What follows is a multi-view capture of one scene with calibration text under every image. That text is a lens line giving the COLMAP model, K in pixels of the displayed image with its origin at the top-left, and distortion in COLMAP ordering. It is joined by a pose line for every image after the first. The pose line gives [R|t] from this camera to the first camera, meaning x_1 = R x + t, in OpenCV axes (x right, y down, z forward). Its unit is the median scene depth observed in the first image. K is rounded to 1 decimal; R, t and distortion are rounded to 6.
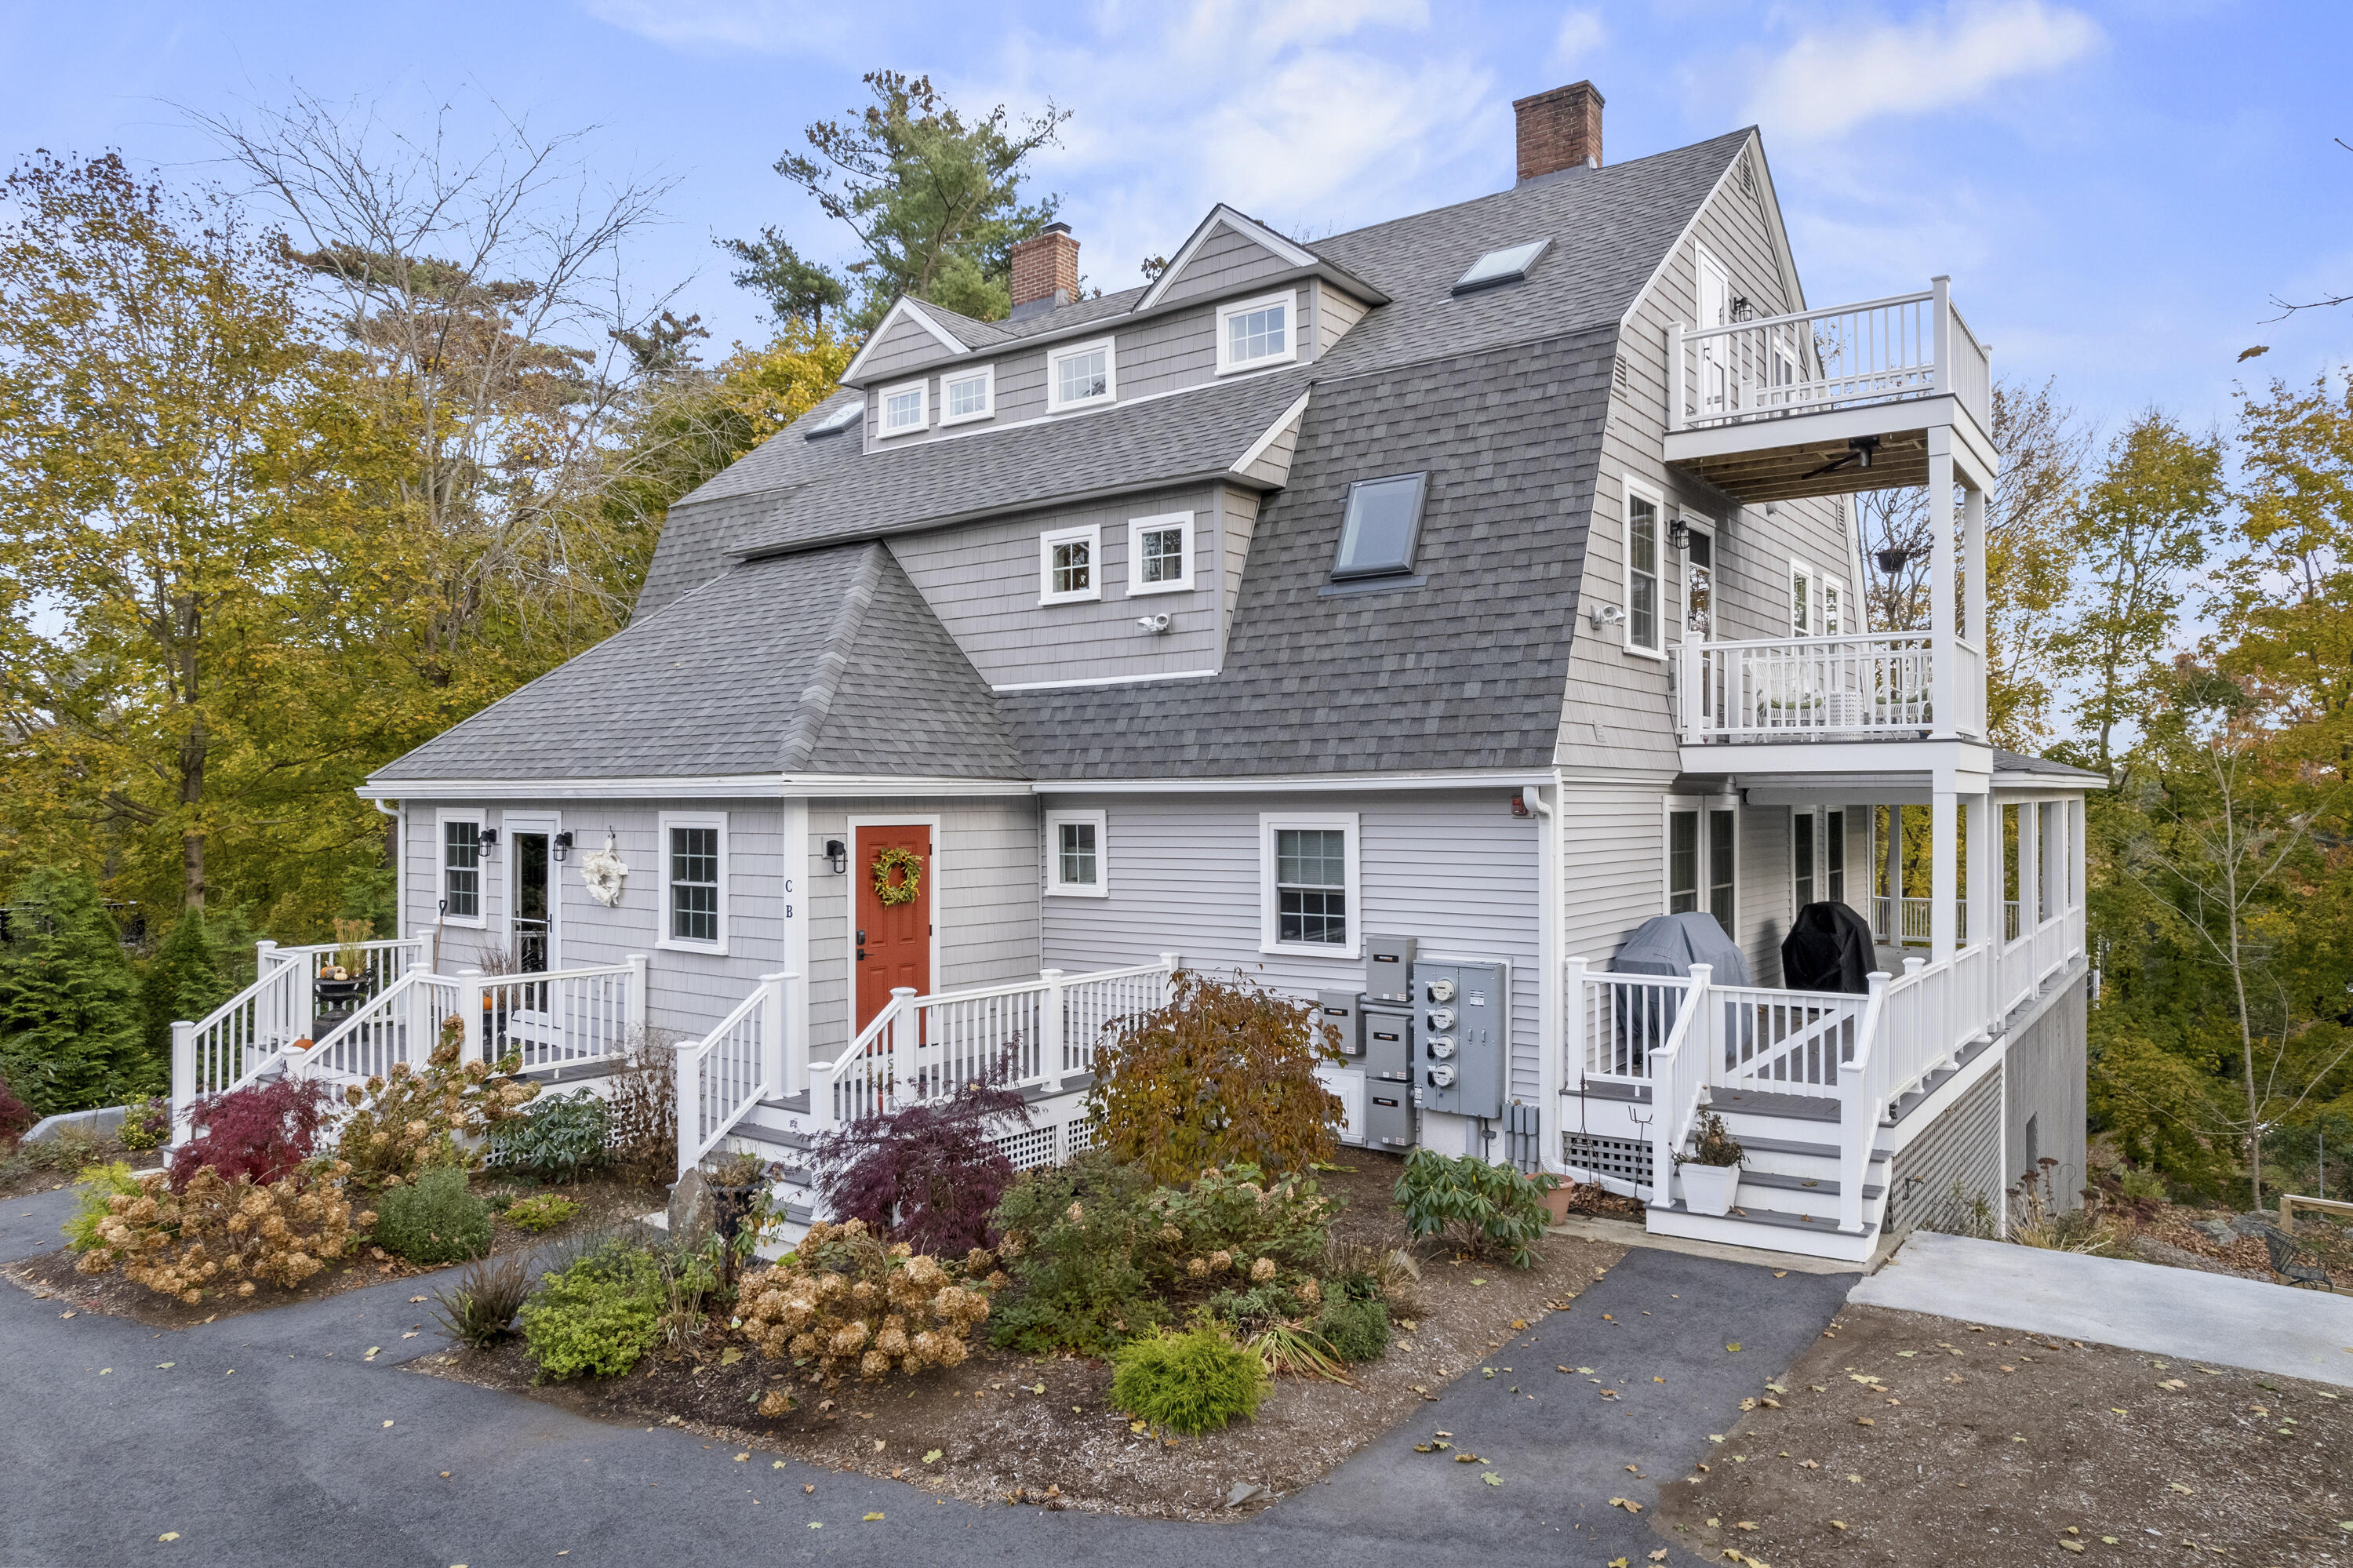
lens RADIAL K [[1483.8, 0, 1182.4], [0, 1483.8, 794.0], [0, 0, 1]] dist [-0.033707, 0.002237]
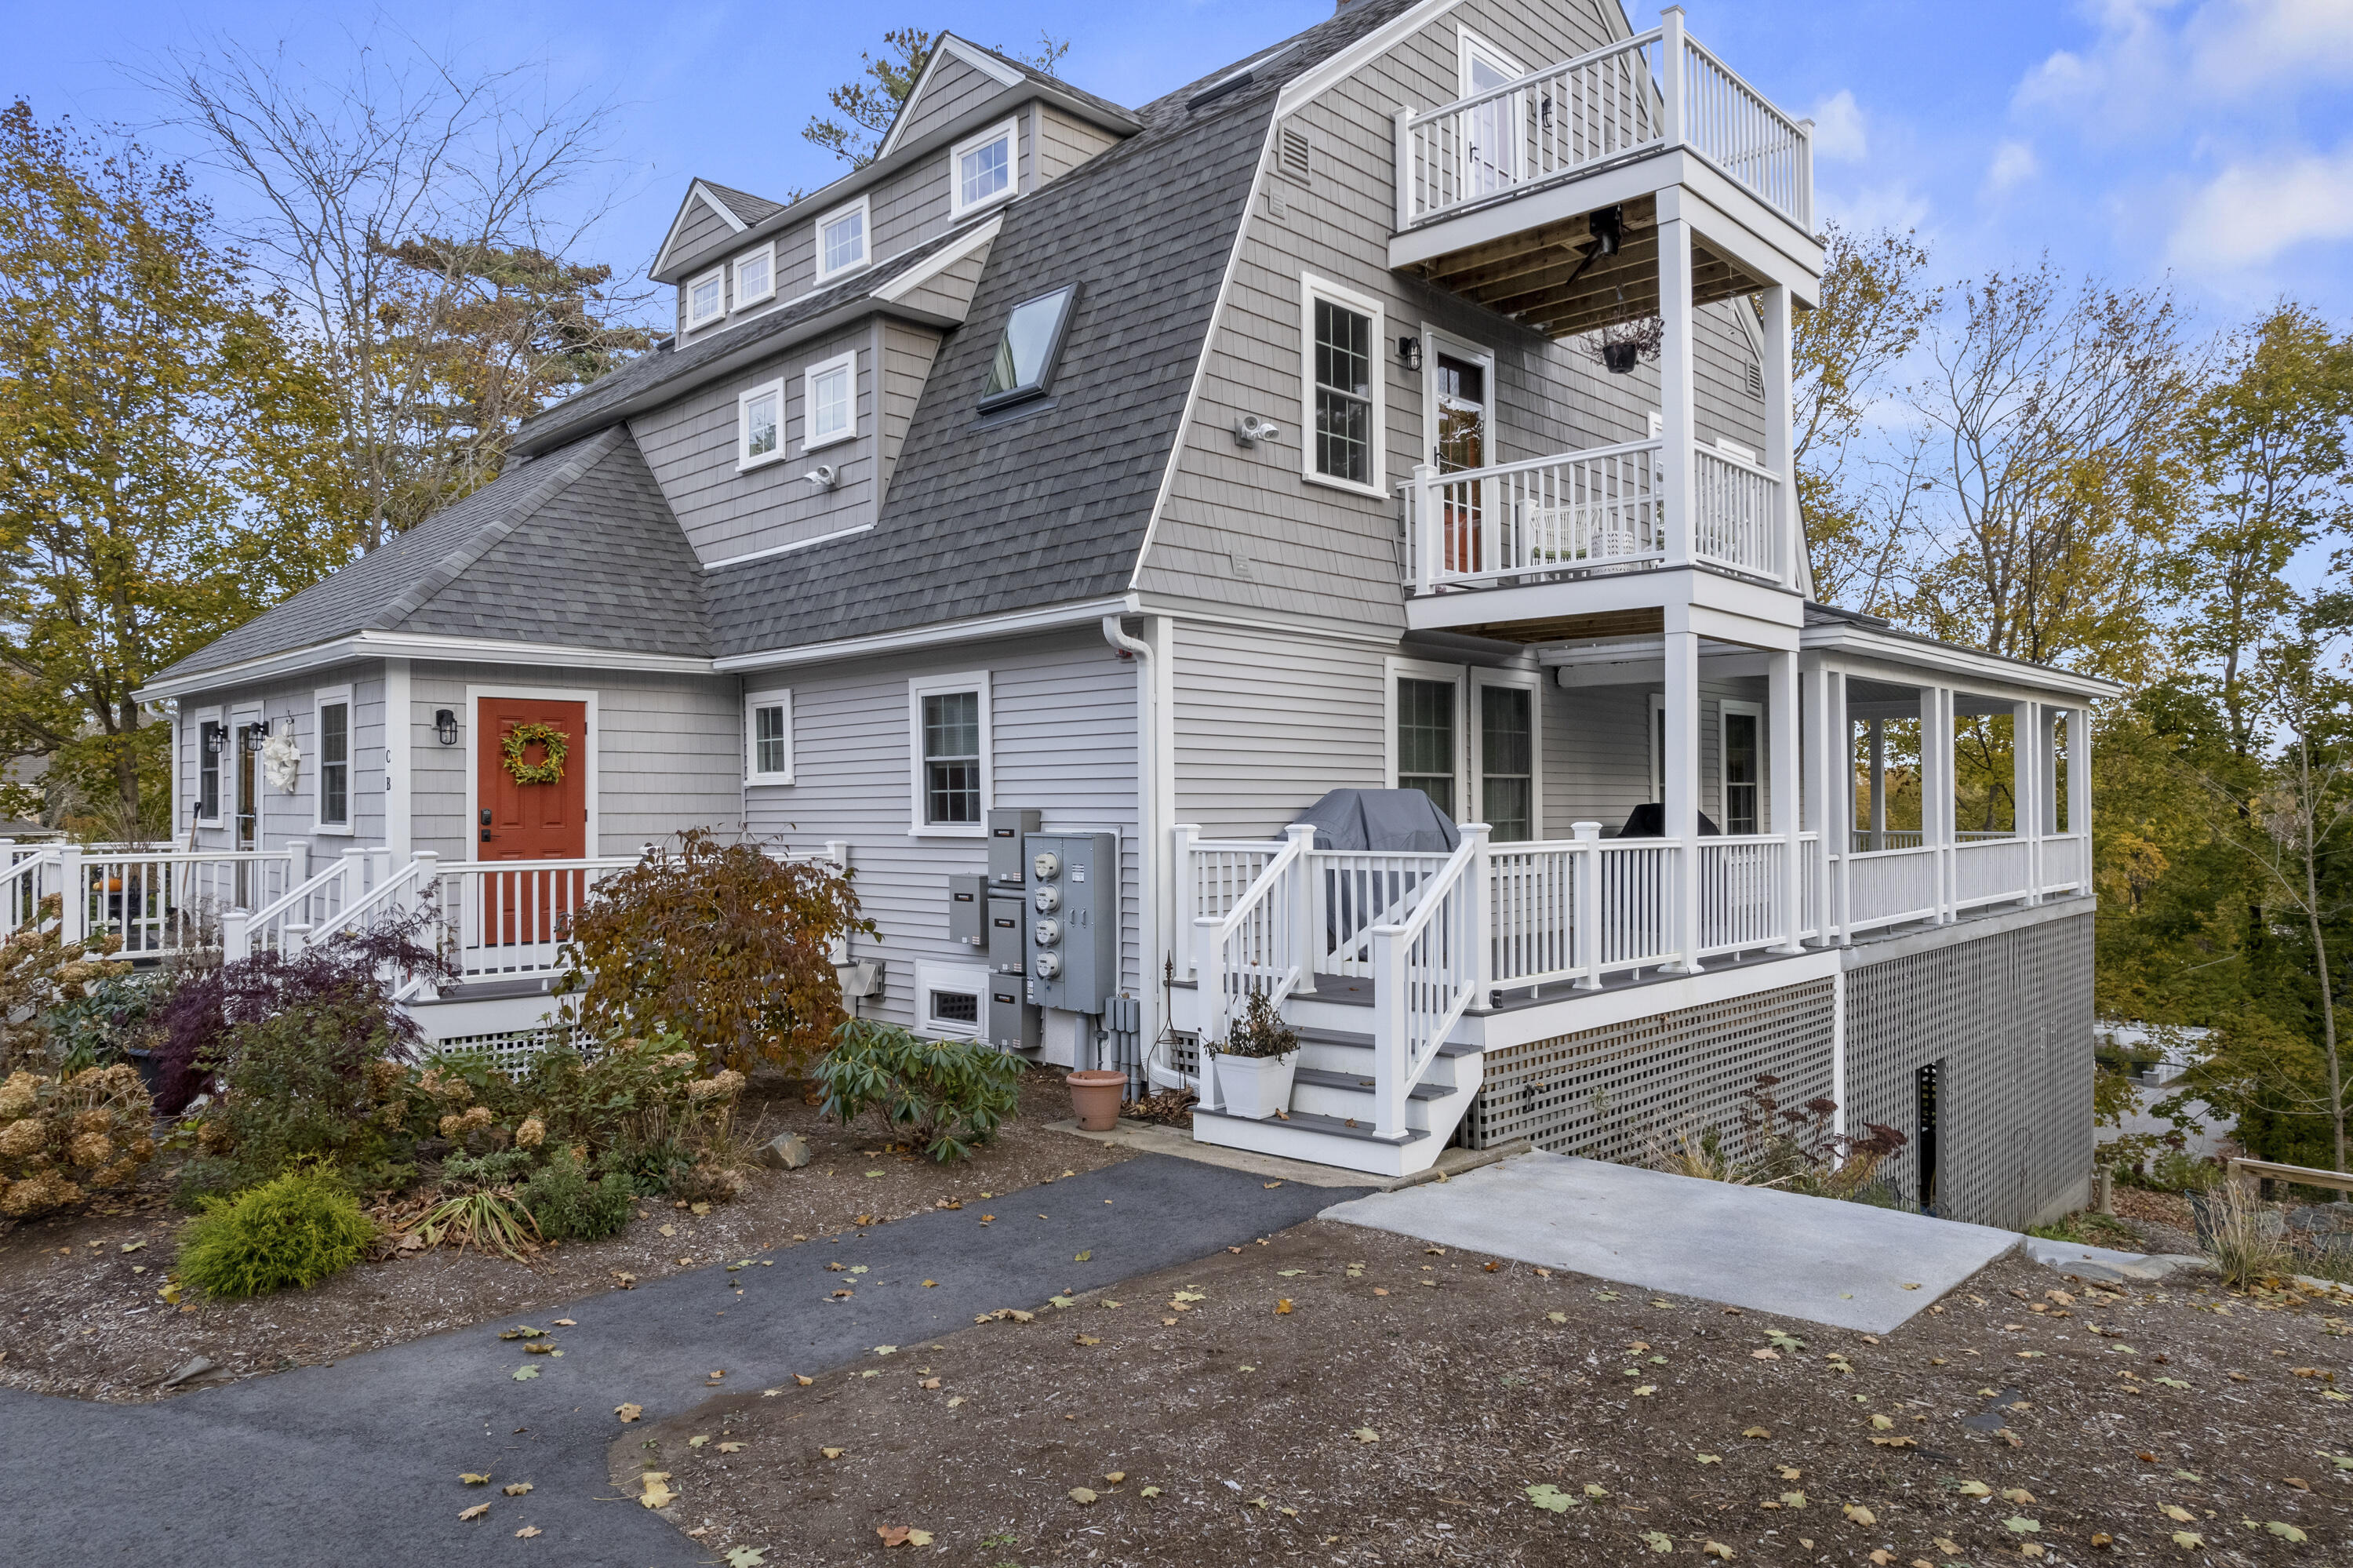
lens RADIAL K [[1480.8, 0, 1176.5], [0, 1480.8, 784.0], [0, 0, 1]] dist [-0.038901, 0.001933]
pose [[0.990895, -0.004209, -0.134569, 0.340583], [0.003442, 0.999976, -0.005930, 0.084115], [0.134591, 0.005413, 0.990887, 0.147515]]
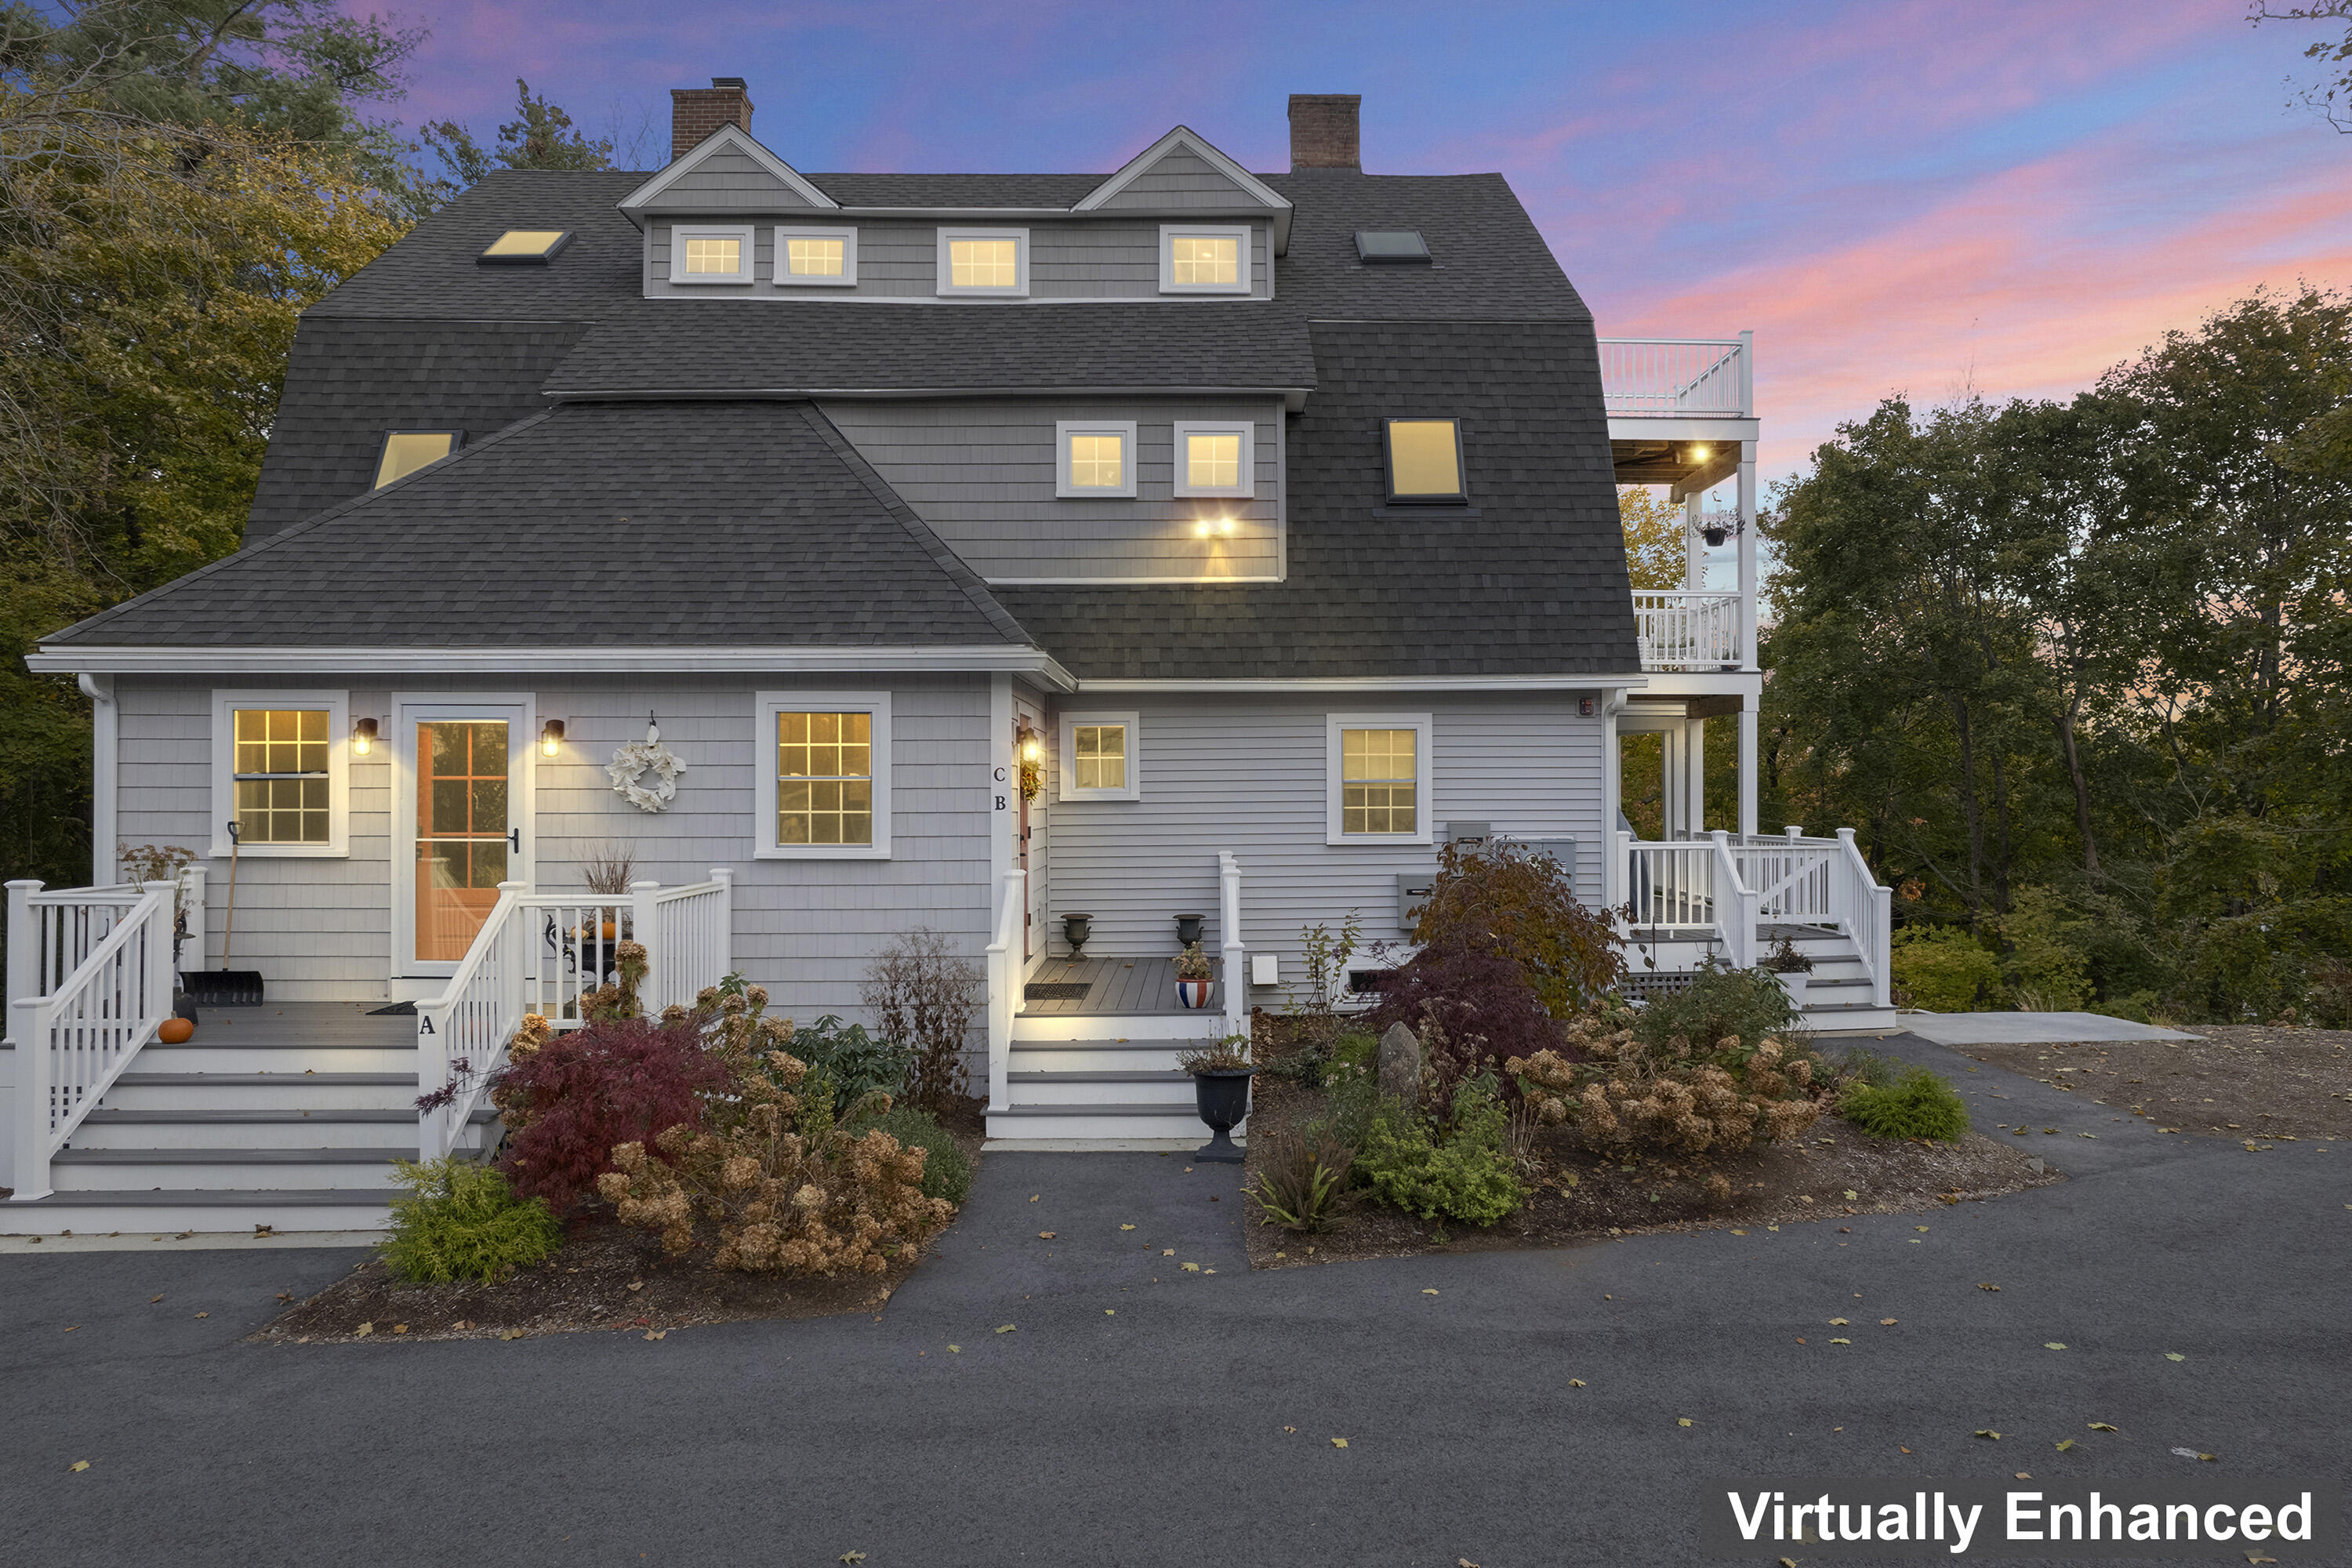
lens RADIAL K [[1513.7, 0, 1218.4], [0, 1513.7, 777.9], [0, 0, 1]] dist [-0.033858, 0.000348]
pose [[0.791487, 0.004645, 0.611168, -0.695356], [-0.002175, 0.999986, -0.004784, 0.066178], [-0.611182, 0.002458, 0.791486, 0.192747]]
